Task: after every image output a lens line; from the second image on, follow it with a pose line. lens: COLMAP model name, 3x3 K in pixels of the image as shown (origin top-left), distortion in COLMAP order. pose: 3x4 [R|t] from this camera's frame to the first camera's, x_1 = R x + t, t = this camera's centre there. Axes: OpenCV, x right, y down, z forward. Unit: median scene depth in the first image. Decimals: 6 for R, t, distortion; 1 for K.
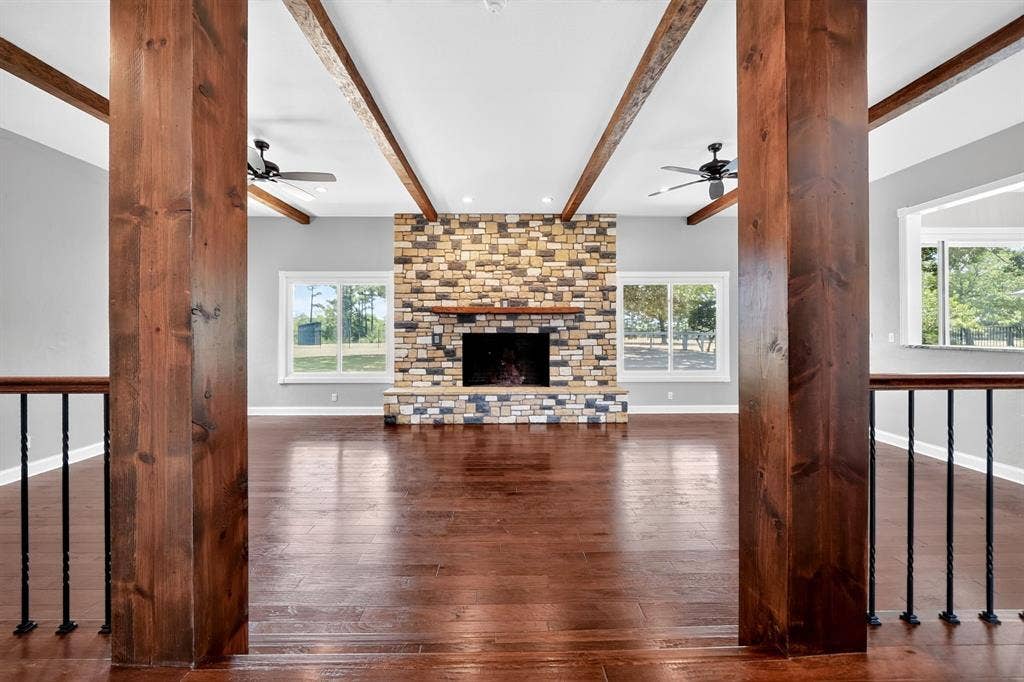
lens RADIAL K [[405.8, 0, 512.0], [0, 405.8, 330.5], [0, 0, 1]] dist [-0.002459, -0.000387]
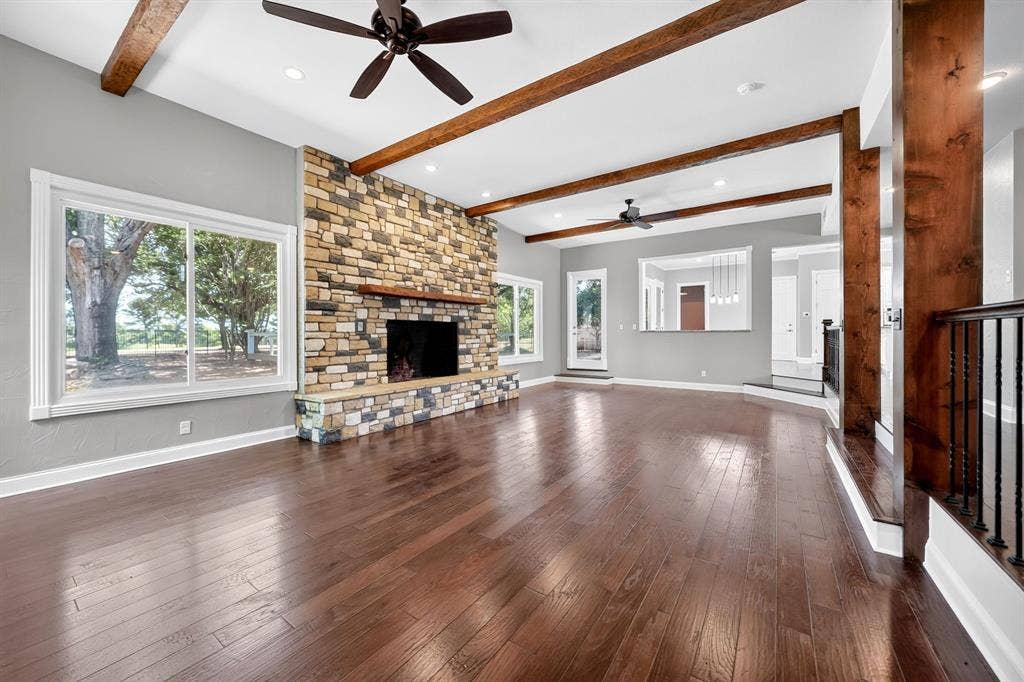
lens RADIAL K [[395.4, 0, 509.4], [0, 395.4, 337.6], [0, 0, 1]] dist [-0.000452, 0.000072]
pose [[0.565957, -0.004151, 0.824424, -0.655271], [0.005624, 0.999983, 0.001174, 0.044232], [-0.824415, 0.003972, 0.565971, 0.330235]]
